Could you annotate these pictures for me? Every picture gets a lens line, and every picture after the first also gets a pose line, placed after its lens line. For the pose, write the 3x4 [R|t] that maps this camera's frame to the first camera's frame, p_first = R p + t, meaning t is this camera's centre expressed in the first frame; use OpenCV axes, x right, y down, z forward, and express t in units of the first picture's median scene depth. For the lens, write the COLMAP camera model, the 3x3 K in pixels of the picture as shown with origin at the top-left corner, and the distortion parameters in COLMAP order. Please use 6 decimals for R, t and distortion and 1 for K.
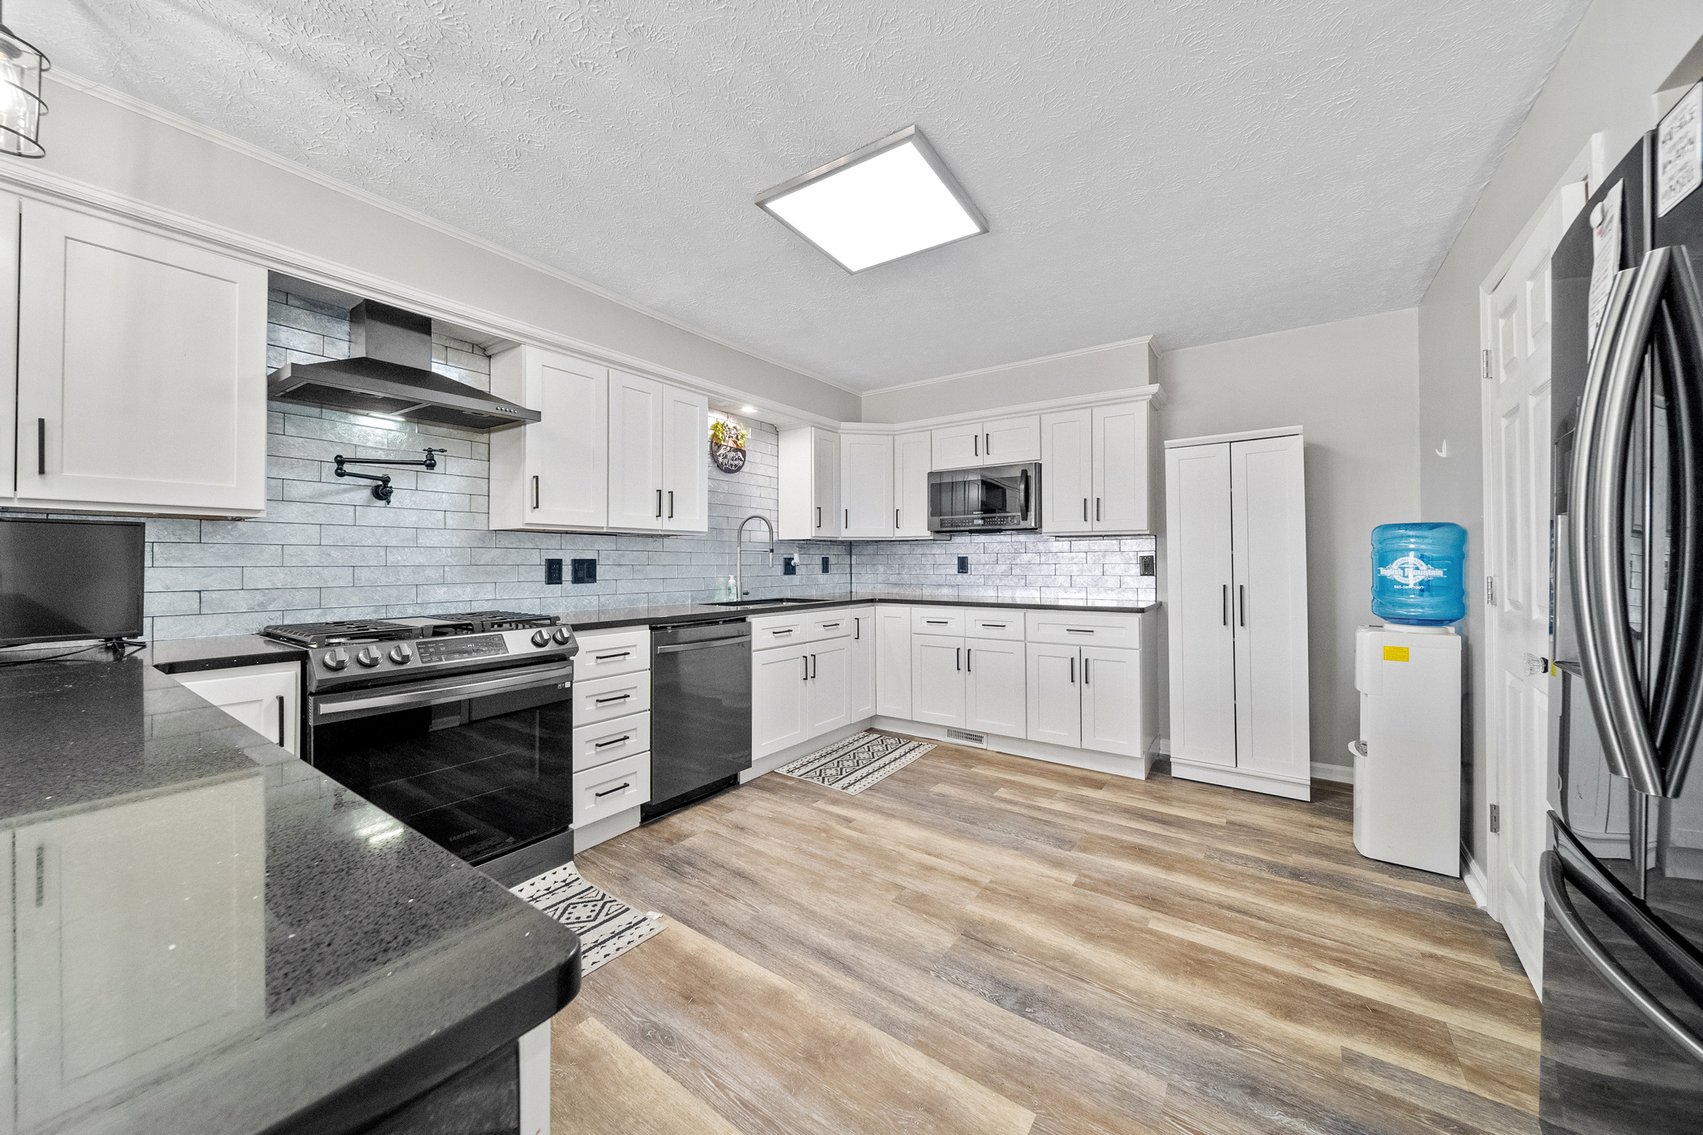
lens RADIAL K [[598.1, 0, 854.8], [0, 598.1, 557.8], [0, 0, 1]] dist [-0.000396, -0.001764]
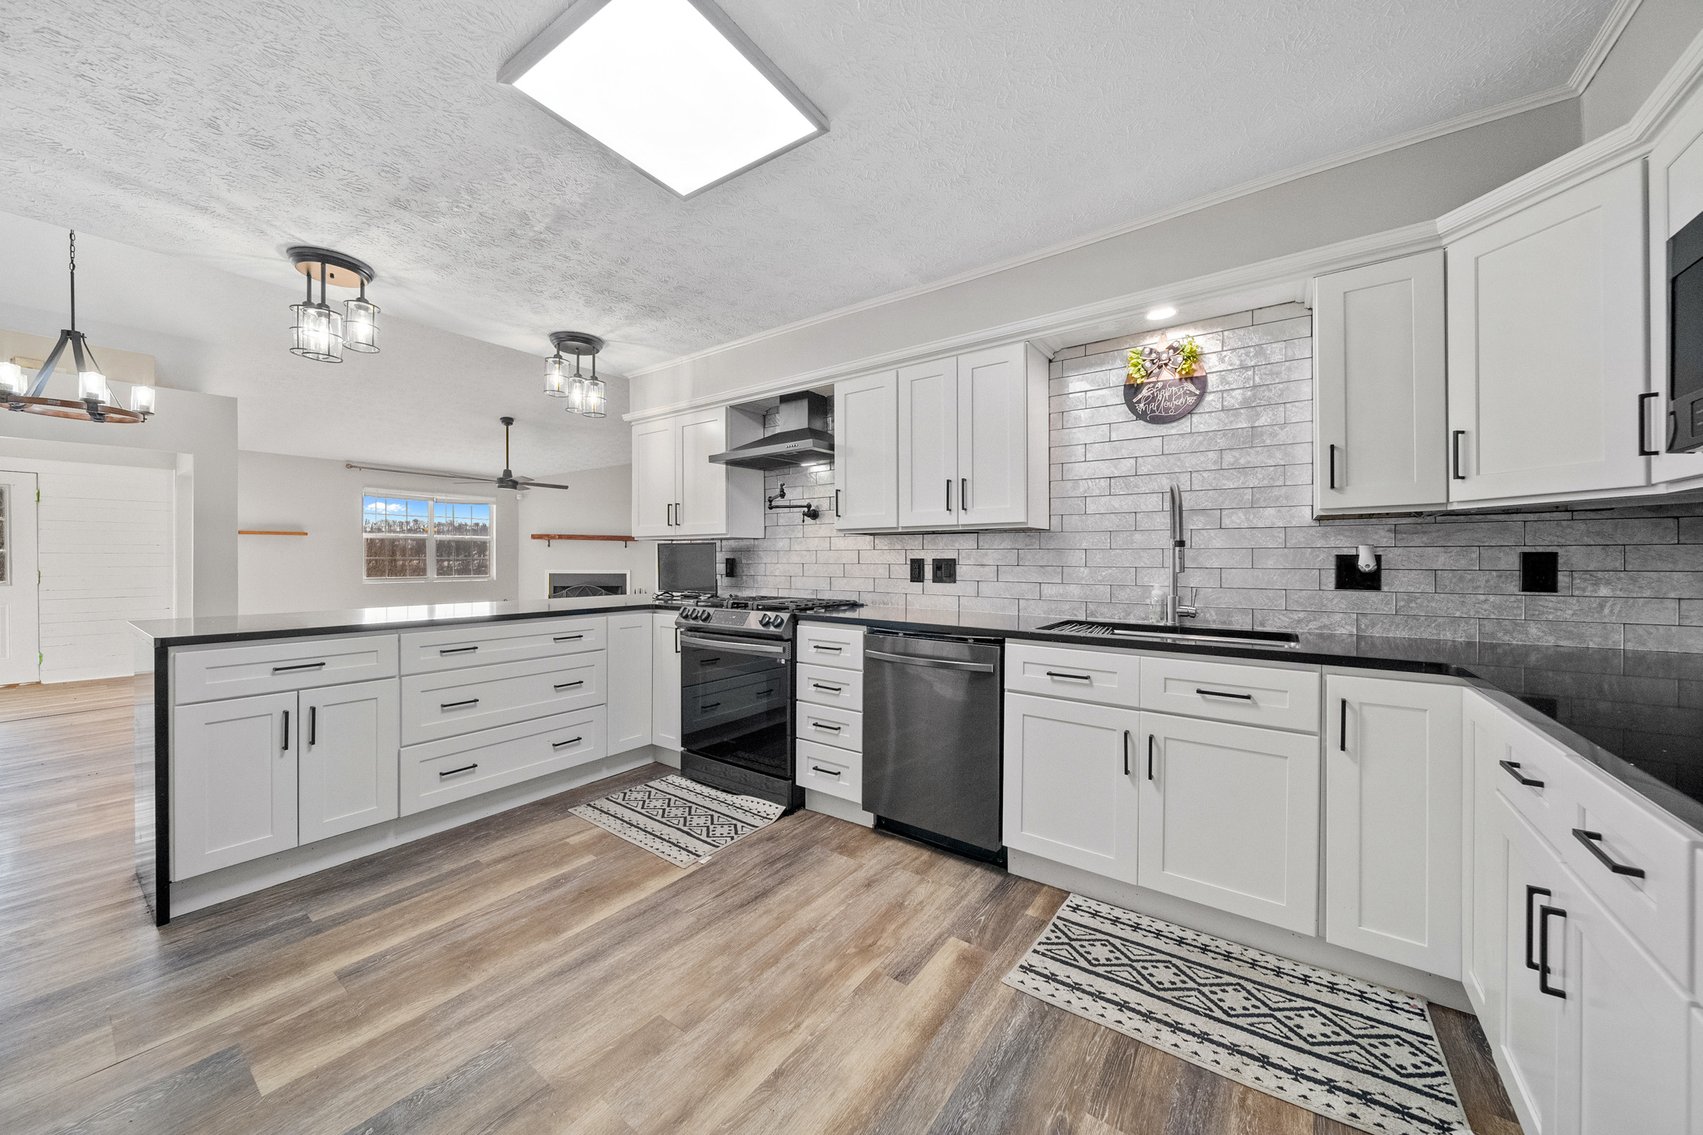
lens RADIAL K [[598.1, 0, 848.1], [0, 598.1, 562.5], [0, 0, 1]] dist [-0.000396, -0.001764]
pose [[-0.020889, 0.005655, -0.999766, 0.564484], [0.004826, 0.999973, 0.005555, 0.002022], [0.999770, -0.004709, -0.020916, 0.881257]]
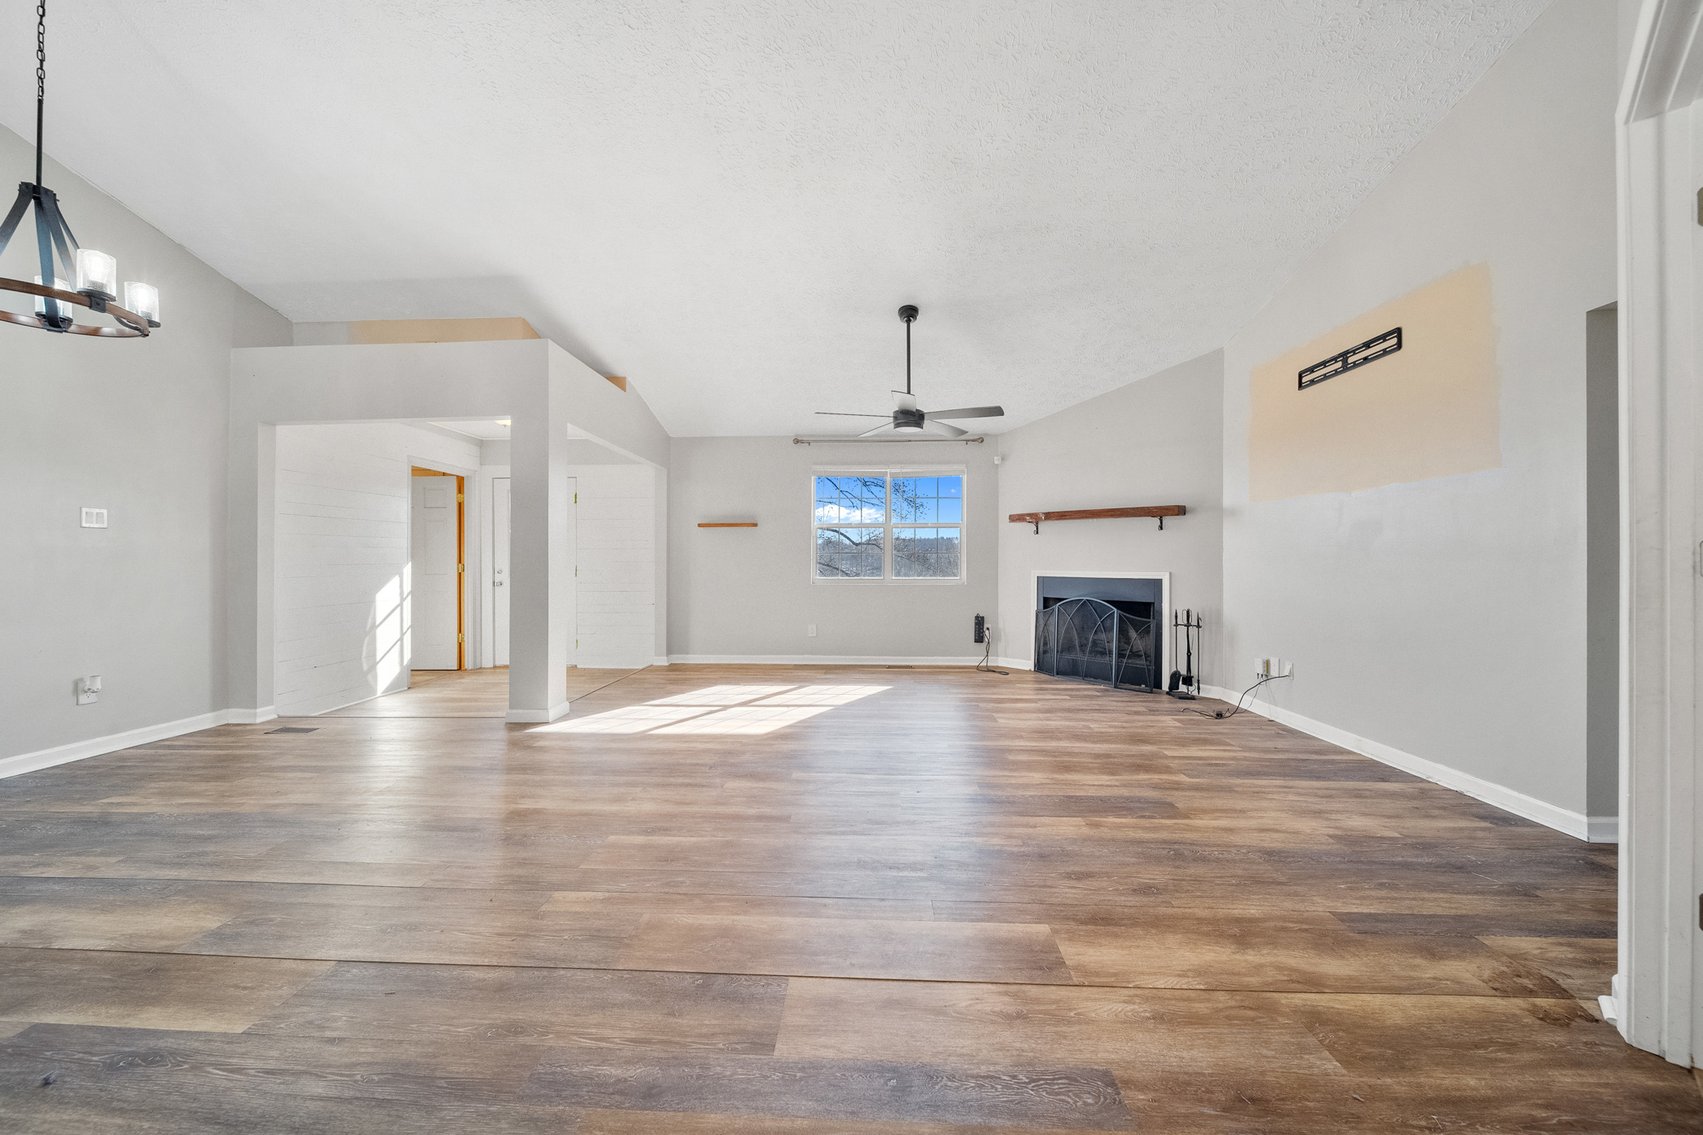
lens RADIAL K [[598.1, 0, 851.4], [0, 598.1, 570.8], [0, 0, 1]] dist [-0.000396, -0.001764]
pose [[-0.843569, 0.001053, -0.537020, -1.016644], [0.000317, 0.999999, 0.001464, 0.049573], [0.537021, 0.001065, -0.843568, 0.570476]]
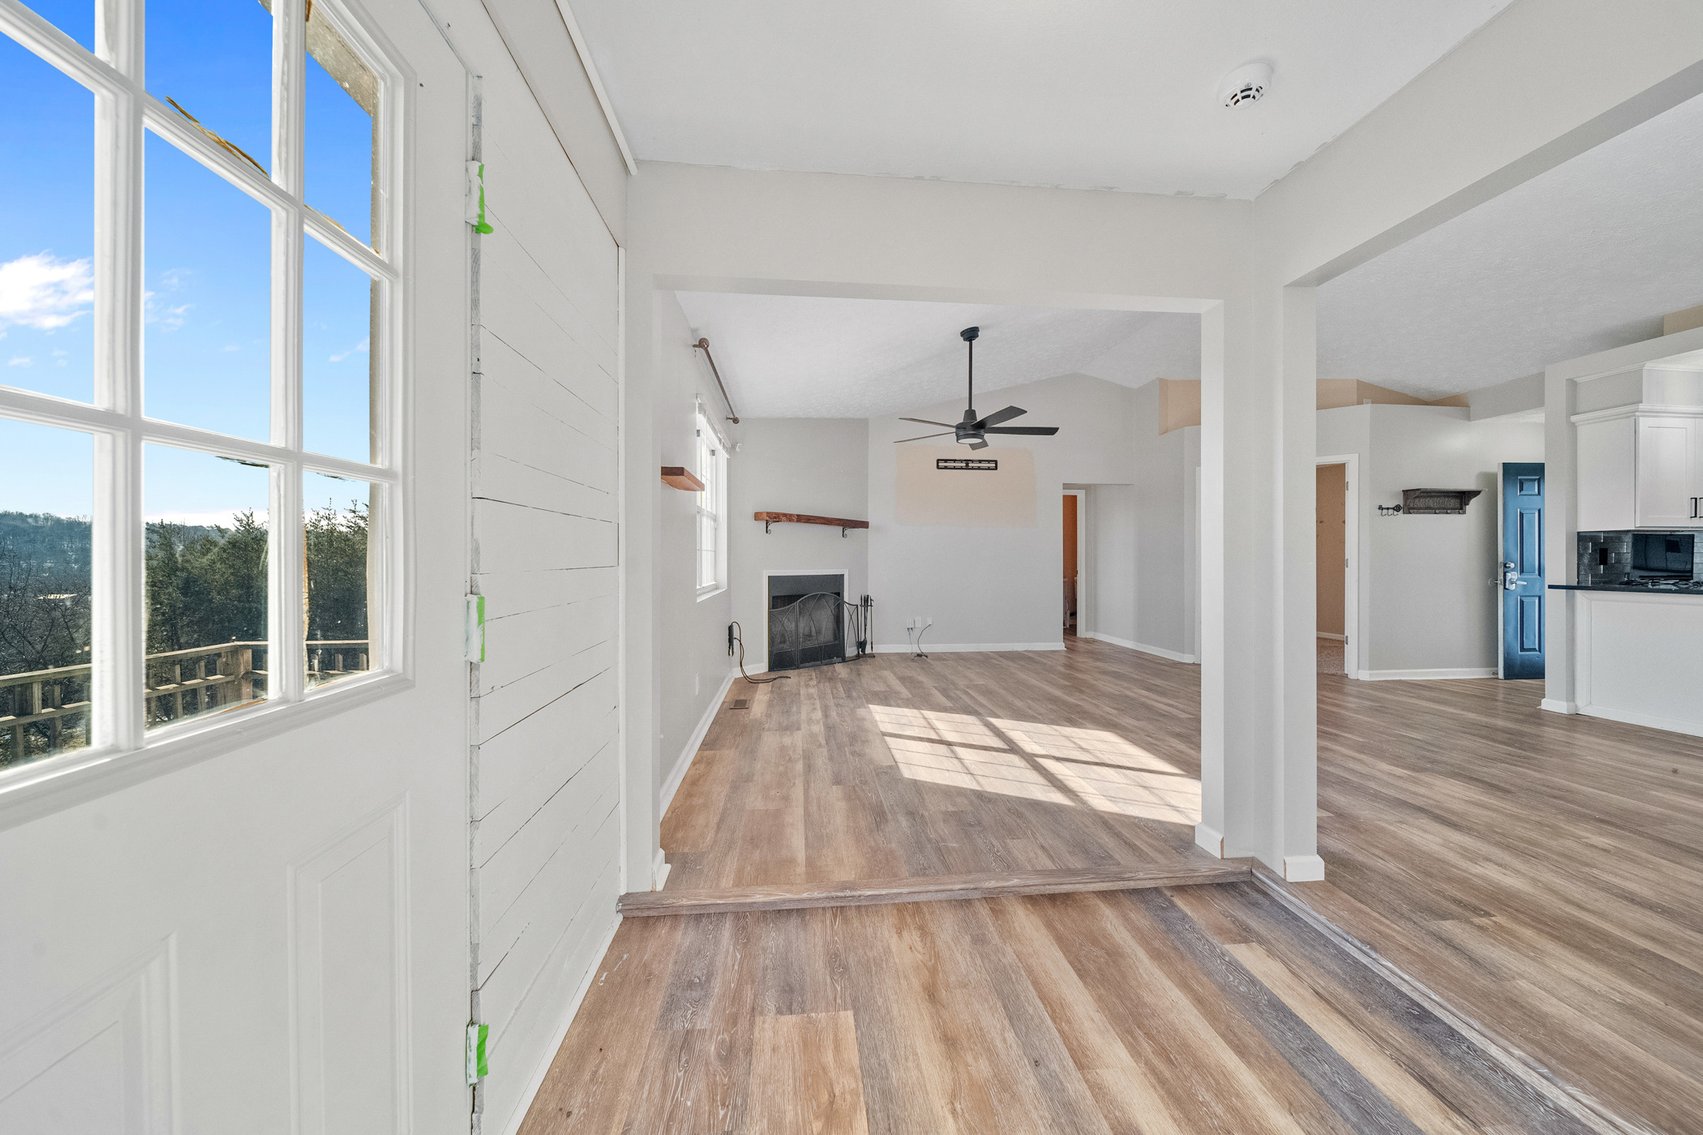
lens RADIAL K [[598.1, 0, 849.7], [0, 598.1, 558.1], [0, 0, 1]] dist [-0.000396, -0.001764]
pose [[0.646343, -0.000906, -0.763046, -0.925398], [0.005706, 0.999977, 0.003646, 0.006290], [0.763025, -0.006711, 0.646334, -1.884759]]
